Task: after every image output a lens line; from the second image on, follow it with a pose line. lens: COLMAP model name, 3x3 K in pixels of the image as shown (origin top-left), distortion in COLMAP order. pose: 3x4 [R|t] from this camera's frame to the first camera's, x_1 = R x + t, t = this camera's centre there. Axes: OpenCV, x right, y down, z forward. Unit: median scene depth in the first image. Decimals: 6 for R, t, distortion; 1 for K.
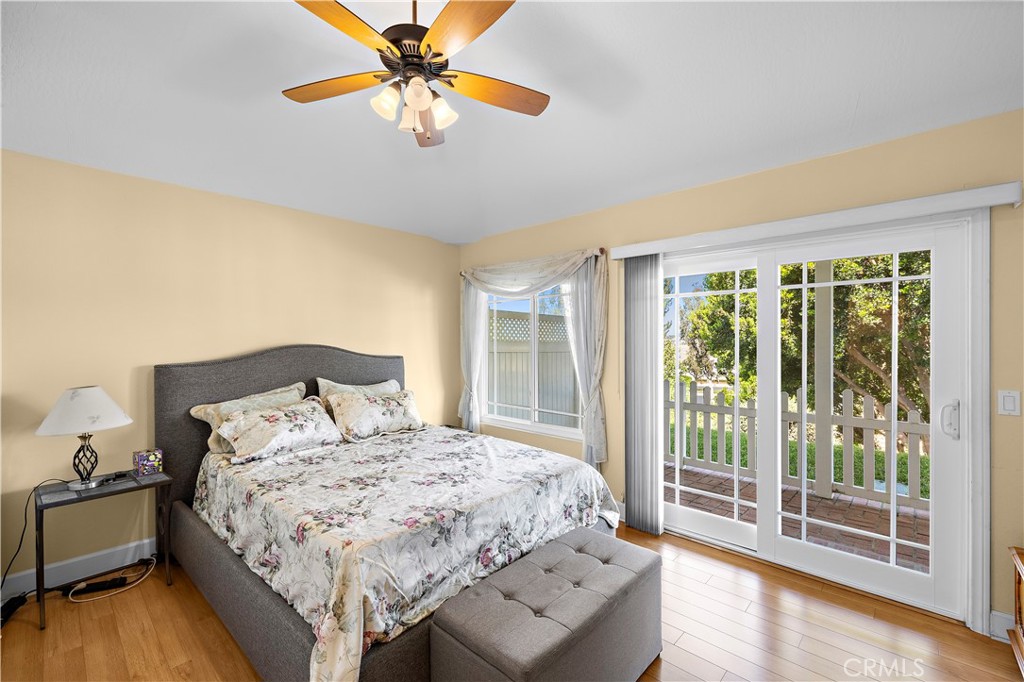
lens RADIAL K [[432.0, 0, 515.2], [0, 432.0, 337.7], [0, 0, 1]] dist [0.003225, 0.000142]
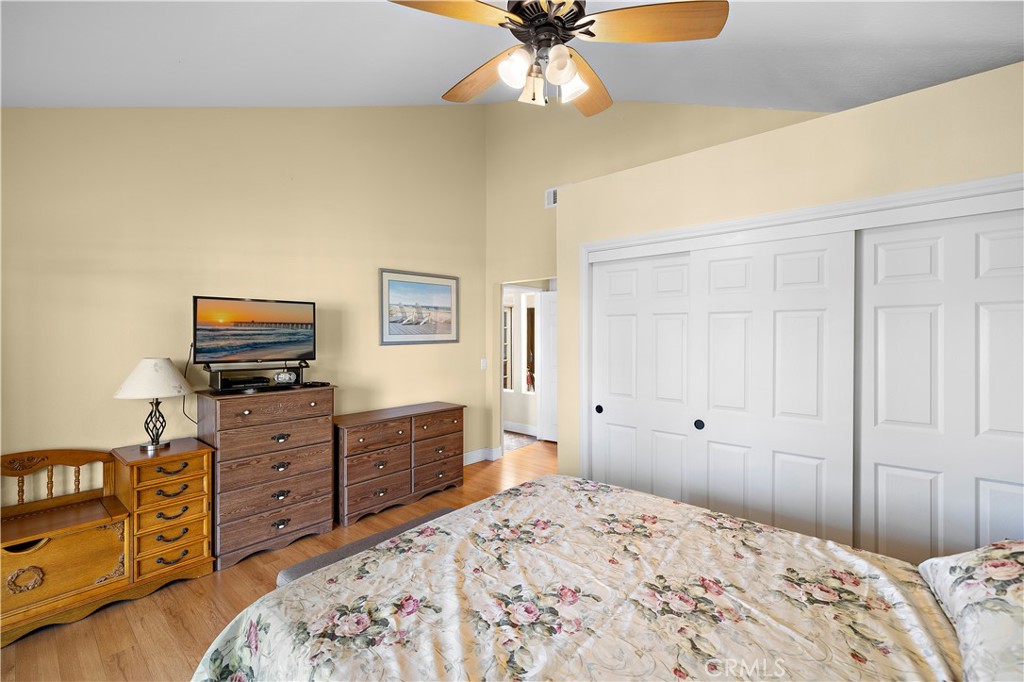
lens RADIAL K [[432.0, 0, 515.2], [0, 432.0, 337.7], [0, 0, 1]] dist [0.003225, 0.000142]
pose [[-0.999203, 0.004136, -0.039705, -0.112614], [0.004062, 0.999990, 0.001946, -0.003899], [0.039713, 0.001783, -0.999210, 1.593579]]
